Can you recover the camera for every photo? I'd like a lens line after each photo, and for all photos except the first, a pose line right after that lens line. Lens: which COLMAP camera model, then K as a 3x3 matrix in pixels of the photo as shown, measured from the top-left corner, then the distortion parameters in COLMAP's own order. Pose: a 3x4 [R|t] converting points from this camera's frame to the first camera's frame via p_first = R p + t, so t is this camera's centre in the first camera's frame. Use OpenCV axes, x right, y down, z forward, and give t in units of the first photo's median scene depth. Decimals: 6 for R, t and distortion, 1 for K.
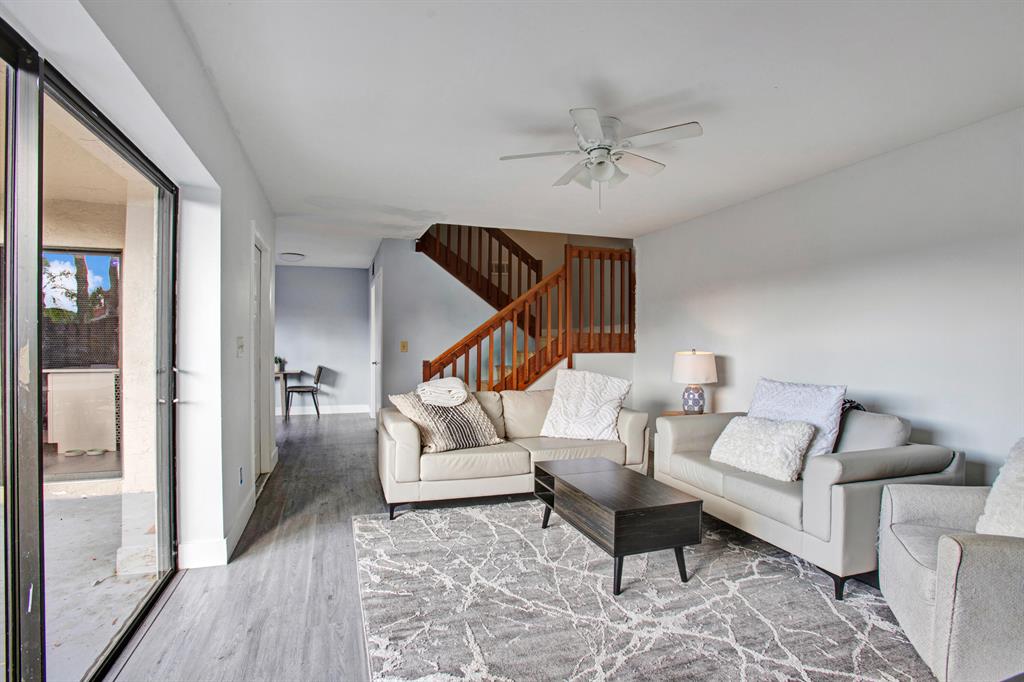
lens RADIAL K [[495.1, 0, 512.0], [0, 495.1, 341.0], [0, 0, 1]] dist [-0.089147, 0.047321]
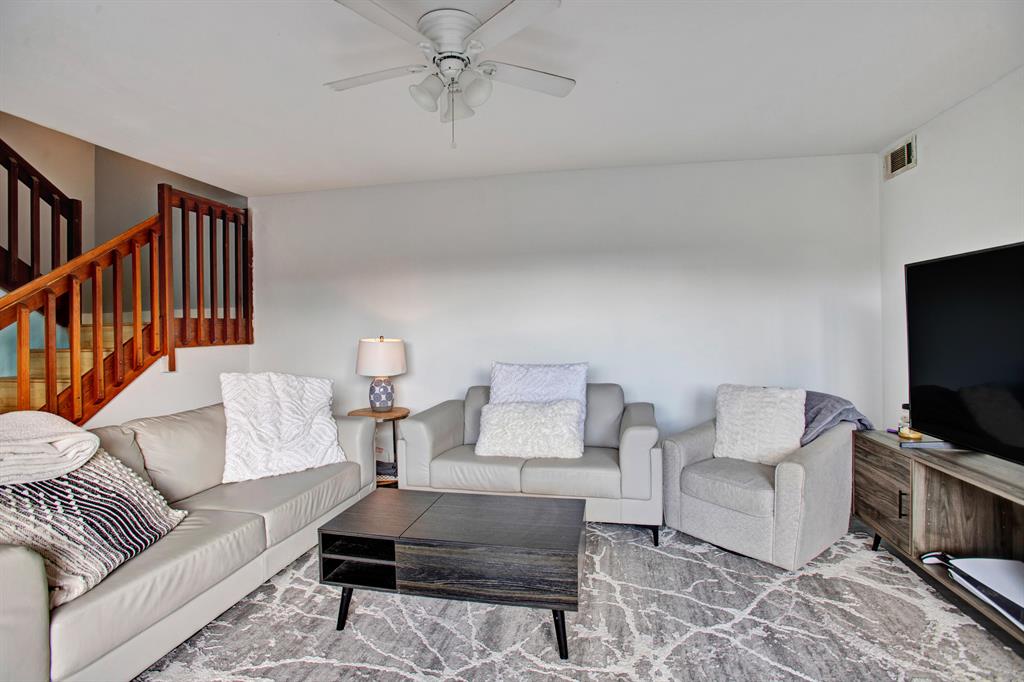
lens RADIAL K [[473.5, 0, 512.0], [0, 473.5, 319.8], [0, 0, 1]] dist [-0.070531, 0.029832]
pose [[0.501899, -0.000169, 0.864926, -0.271581], [0.015739, 0.999836, -0.008938, -0.001544], [-0.864783, 0.018099, 0.501819, 0.420592]]
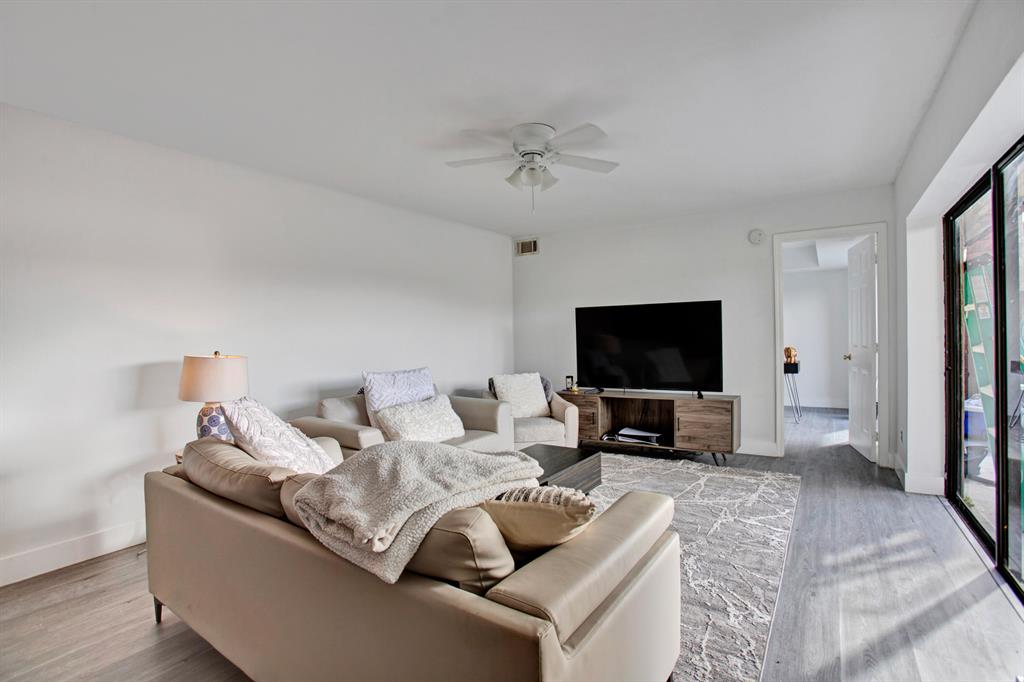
lens RADIAL K [[487.8, 0, 512.0], [0, 487.8, 341.0], [0, 0, 1]] dist [-0.080127, 0.048841]
pose [[-0.592985, 0.003821, 0.805205, -0.453252], [0.017765, 0.999807, 0.008339, 0.005286], [-0.805018, 0.019250, -0.592938, 1.181161]]
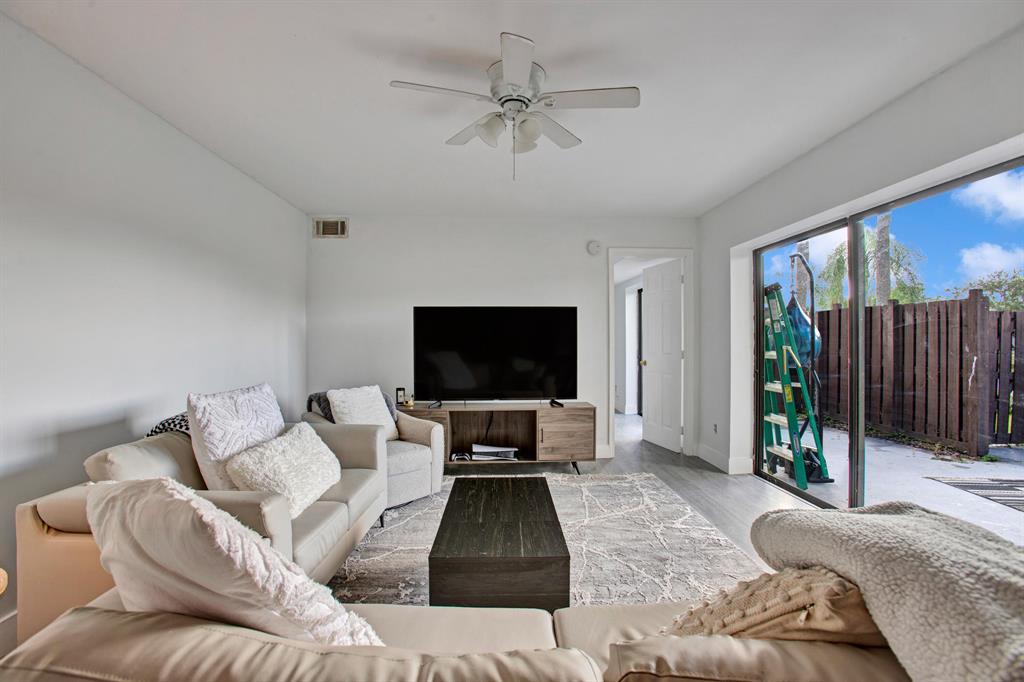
lens RADIAL K [[495.1, 0, 512.0], [0, 495.1, 341.0], [0, 0, 1]] dist [-0.089147, 0.047321]
pose [[-0.952365, -0.000171, 0.304961, -0.056840], [-0.000017, 1.000000, 0.000507, 0.006835], [-0.304961, 0.000478, -0.952365, 1.258004]]
